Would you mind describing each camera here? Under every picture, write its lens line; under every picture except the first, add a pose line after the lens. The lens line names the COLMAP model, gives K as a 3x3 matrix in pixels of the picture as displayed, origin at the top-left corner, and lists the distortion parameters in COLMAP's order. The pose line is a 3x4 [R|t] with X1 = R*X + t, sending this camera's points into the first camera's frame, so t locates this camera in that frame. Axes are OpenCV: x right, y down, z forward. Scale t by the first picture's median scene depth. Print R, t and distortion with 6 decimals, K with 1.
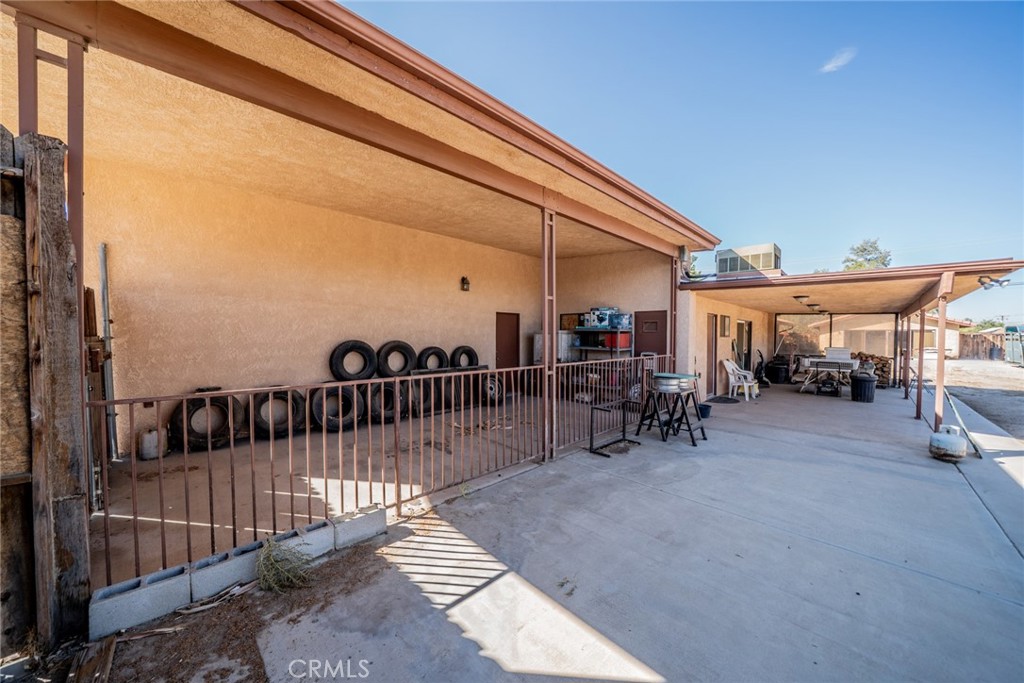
lens RADIAL K [[348.5, 0, 515.9], [0, 348.5, 345.2], [0, 0, 1]] dist [-0.006071, -0.000411]
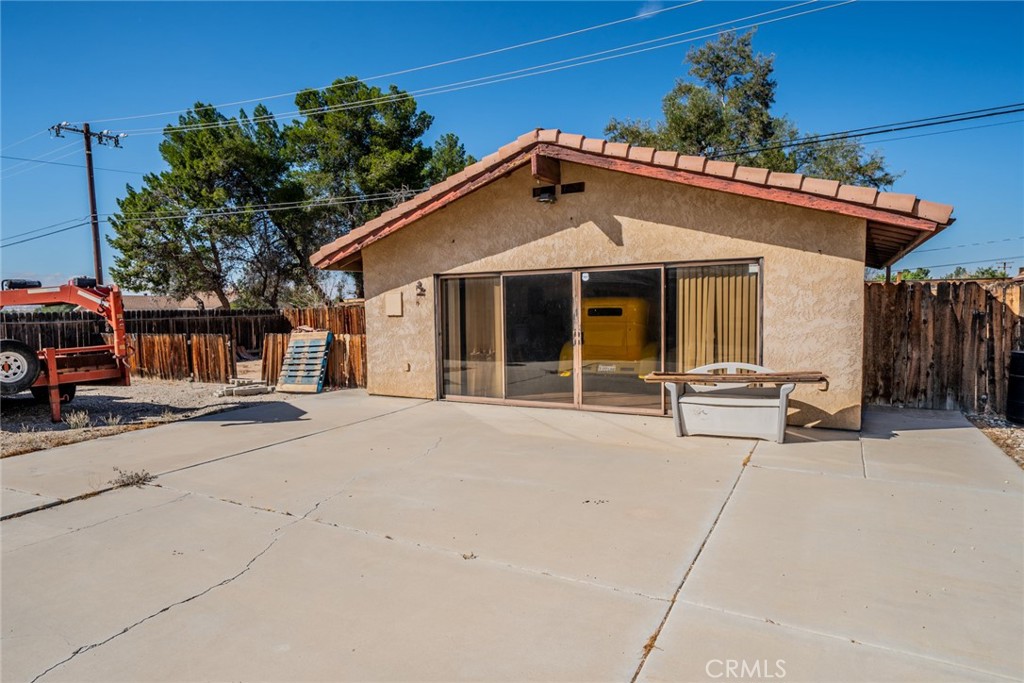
lens RADIAL K [[585.3, 0, 504.0], [0, 585.3, 348.3], [0, 0, 1]] dist [0.026361, 0.001658]
pose [[0.964389, -0.035854, 0.262045, 1.015394], [0.026391, 0.998869, 0.039545, -0.014497], [-0.263166, -0.031221, 0.964245, 0.750619]]
